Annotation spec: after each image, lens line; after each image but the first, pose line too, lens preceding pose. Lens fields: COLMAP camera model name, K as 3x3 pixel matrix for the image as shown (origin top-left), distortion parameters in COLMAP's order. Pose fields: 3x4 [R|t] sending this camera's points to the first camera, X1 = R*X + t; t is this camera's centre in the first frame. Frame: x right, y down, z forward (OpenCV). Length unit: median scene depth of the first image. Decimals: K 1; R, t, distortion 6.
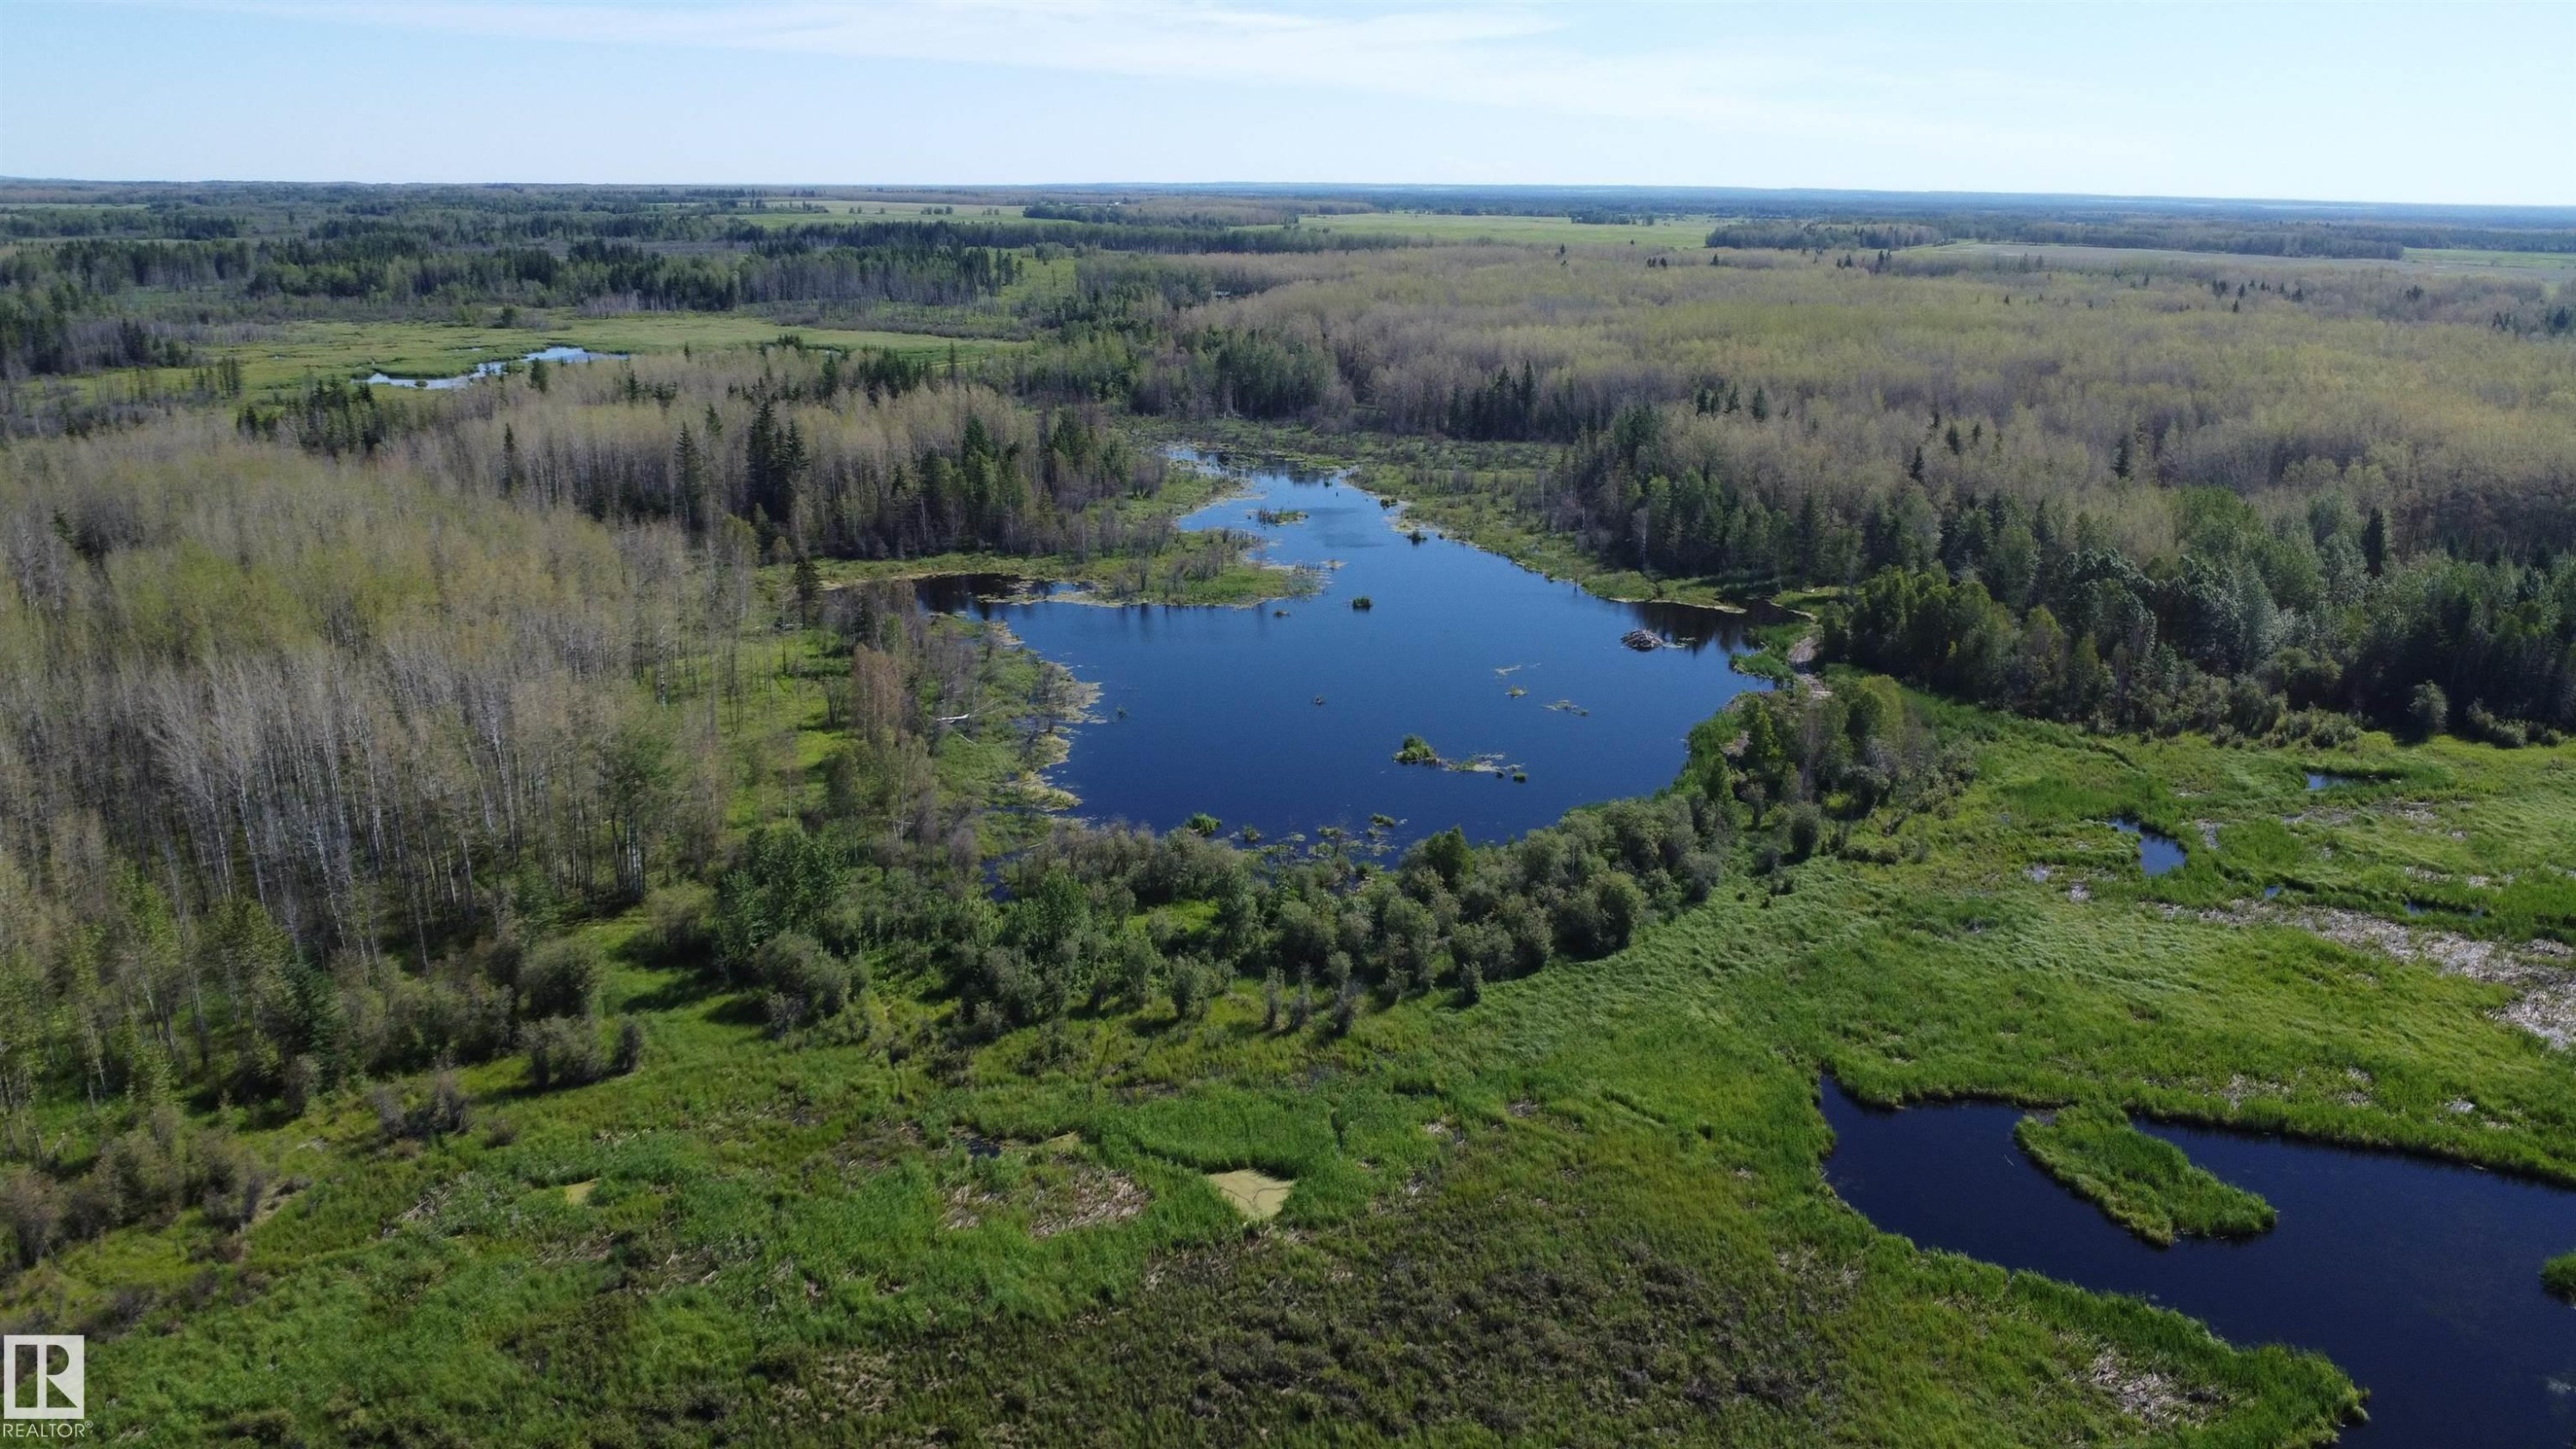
lens RADIAL K [[1873.3, 0, 1292.4], [0, 1873.3, 722.6], [0, 0, 1]] dist [-0.030930, -0.011045]
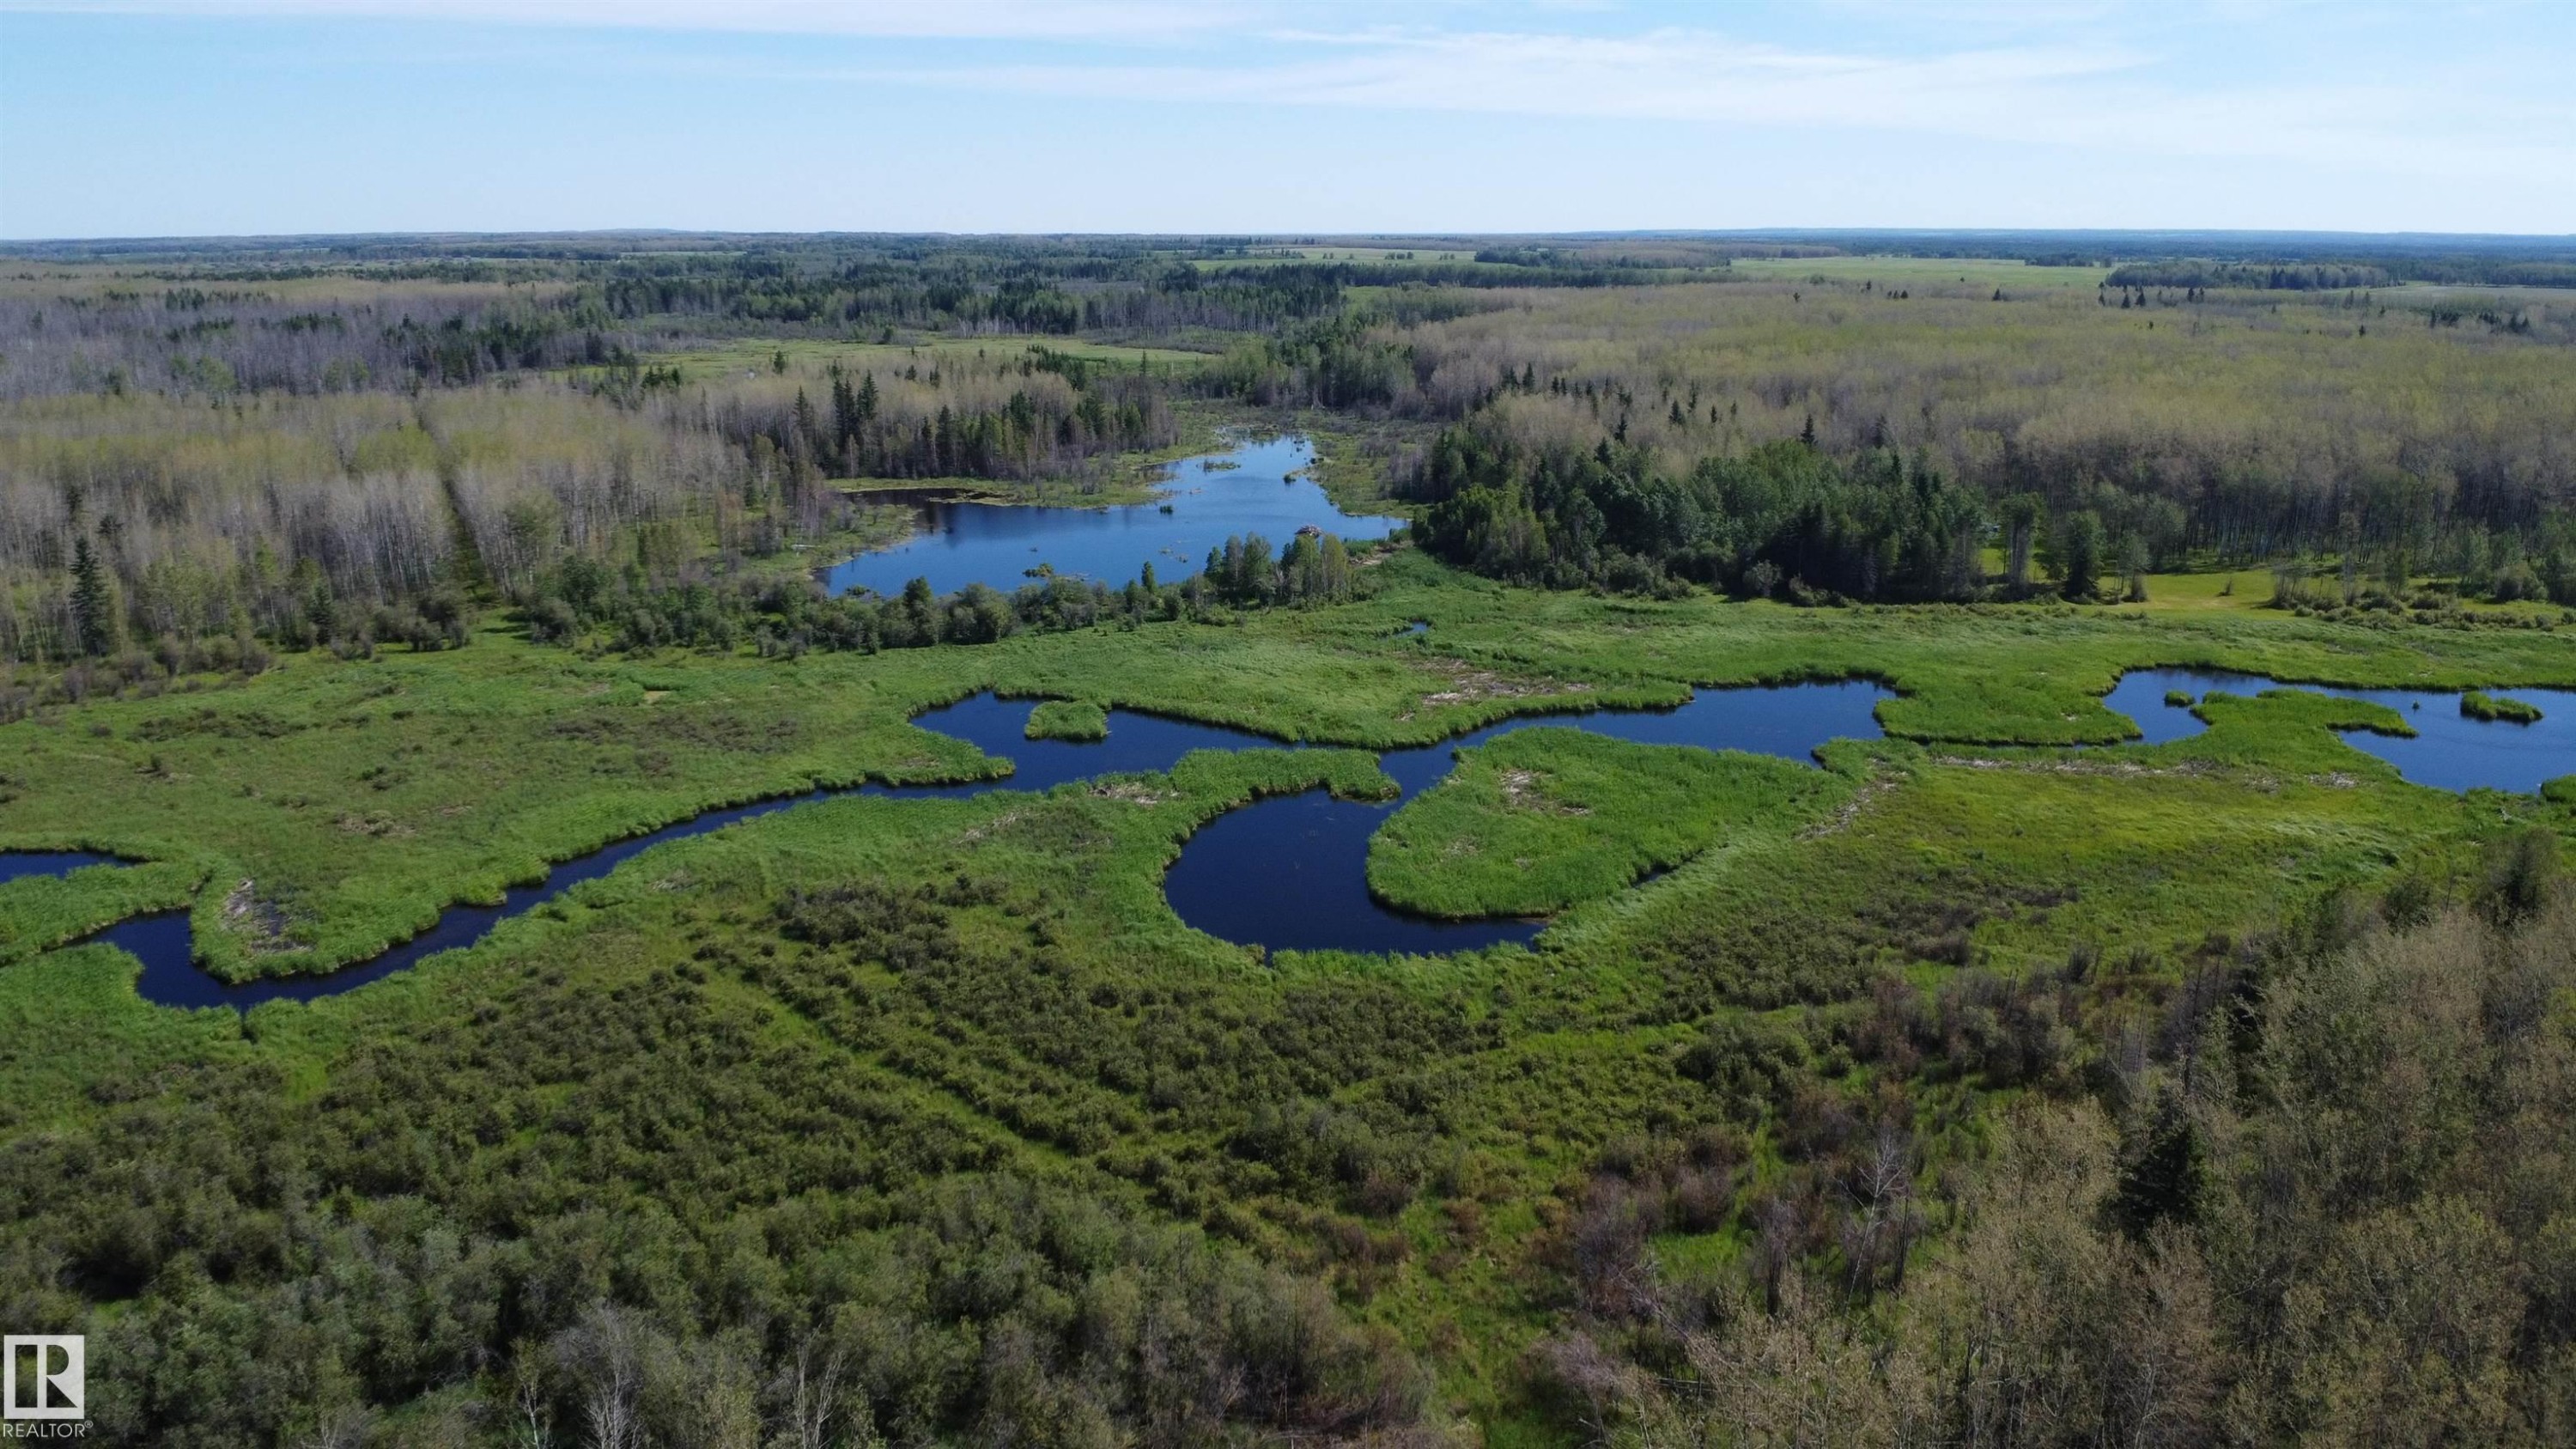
lens RADIAL K [[1873.3, 0, 1285.4], [0, 1873.3, 705.4], [0, 0, 1]] dist [-0.030930, -0.011045]
pose [[0.960047, 0.058101, -0.273741, 0.168846], [-0.066929, 0.997492, -0.023014, 0.036349], [0.271717, 0.040416, 0.961528, -0.112959]]
